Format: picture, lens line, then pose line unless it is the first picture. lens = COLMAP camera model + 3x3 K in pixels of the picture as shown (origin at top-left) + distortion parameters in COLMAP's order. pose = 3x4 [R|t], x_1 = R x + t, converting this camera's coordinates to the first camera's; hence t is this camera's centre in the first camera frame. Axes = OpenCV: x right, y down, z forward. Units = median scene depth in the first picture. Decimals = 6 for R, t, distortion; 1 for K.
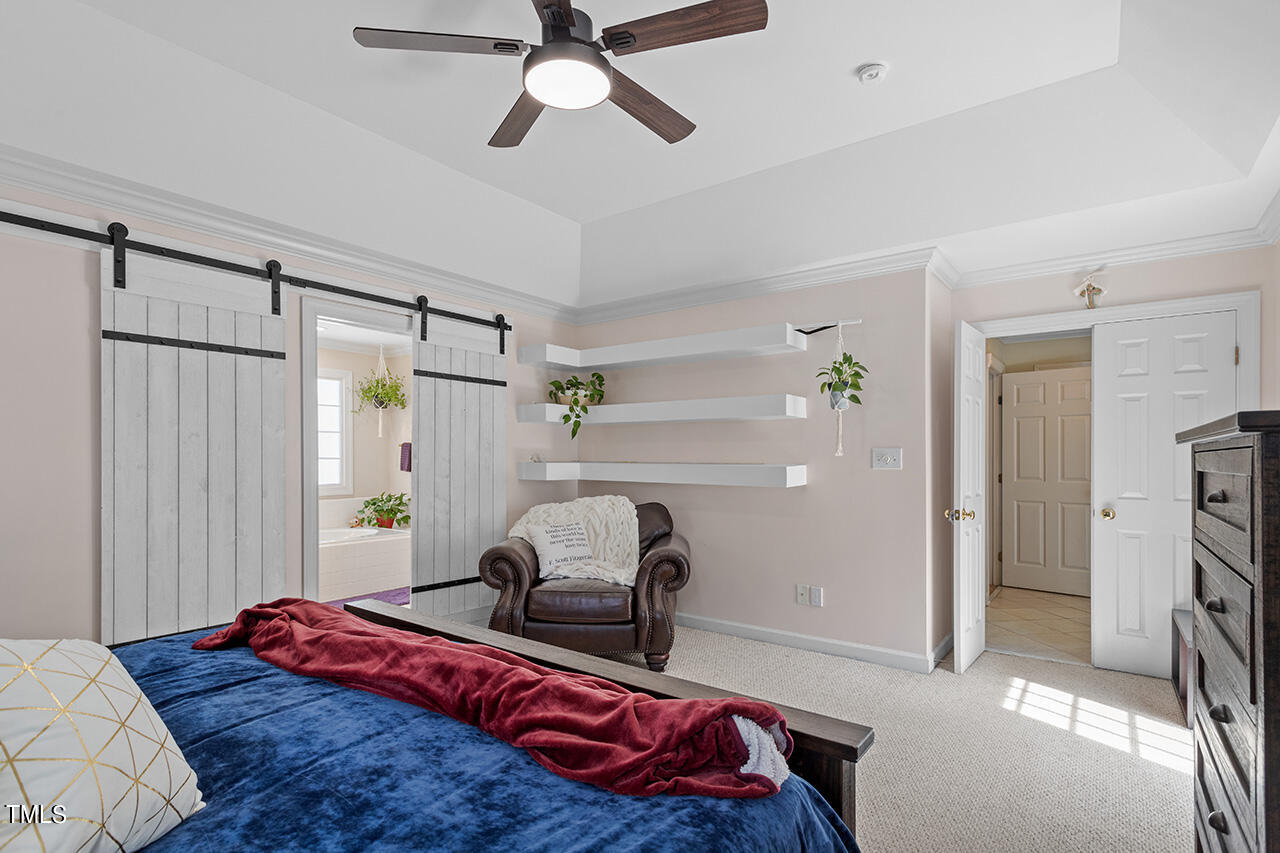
lens RADIAL K [[615.9, 0, 635.6], [0, 615.9, 457.5], [0, 0, 1]] dist [0.000045, -0.000034]
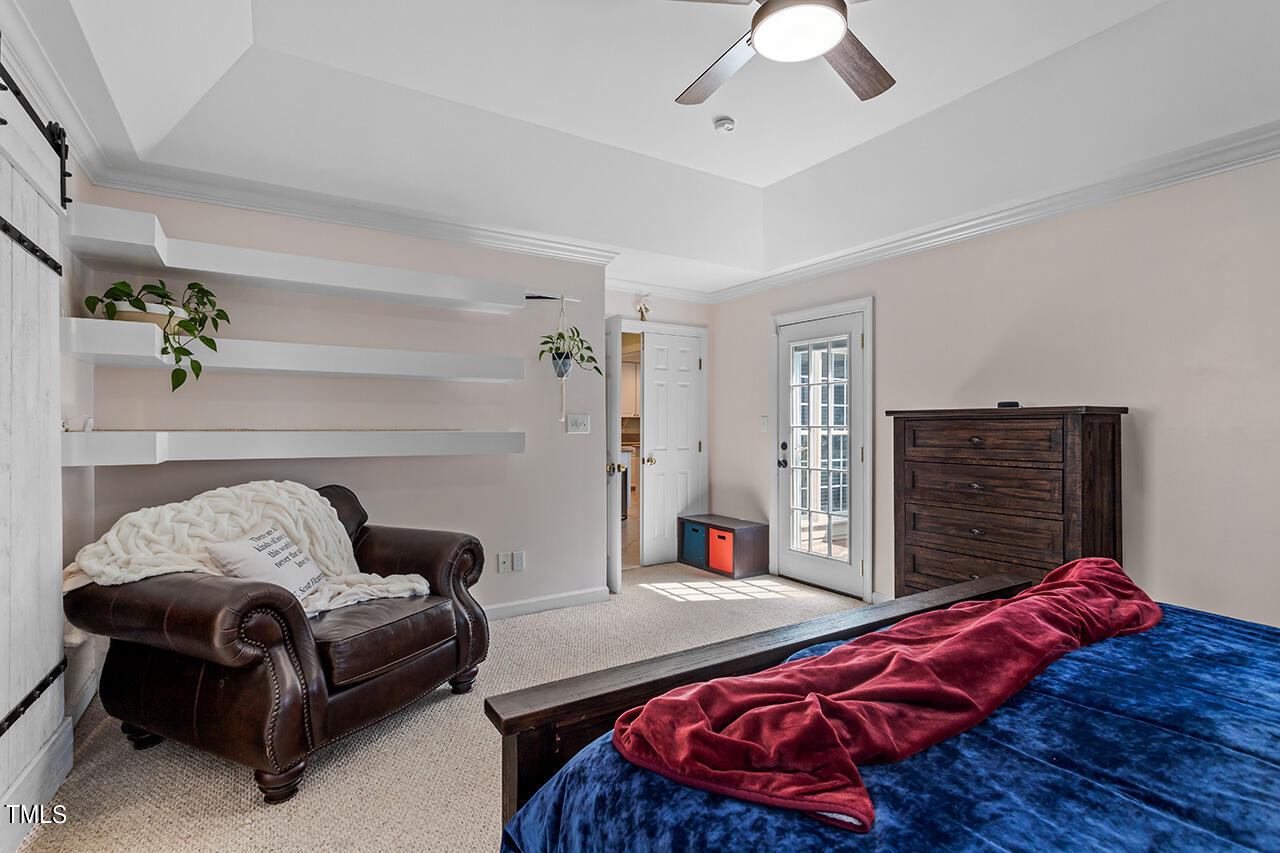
lens RADIAL K [[610.2, 0, 641.2], [0, 610.2, 418.4], [0, 0, 1]] dist [-0.001091, -0.000038]
pose [[0.347842, 0.006229, 0.937532, -0.609684], [-0.002737, 0.999980, -0.005629, -0.002103], [-0.937549, -0.000608, 0.347852, 0.495143]]
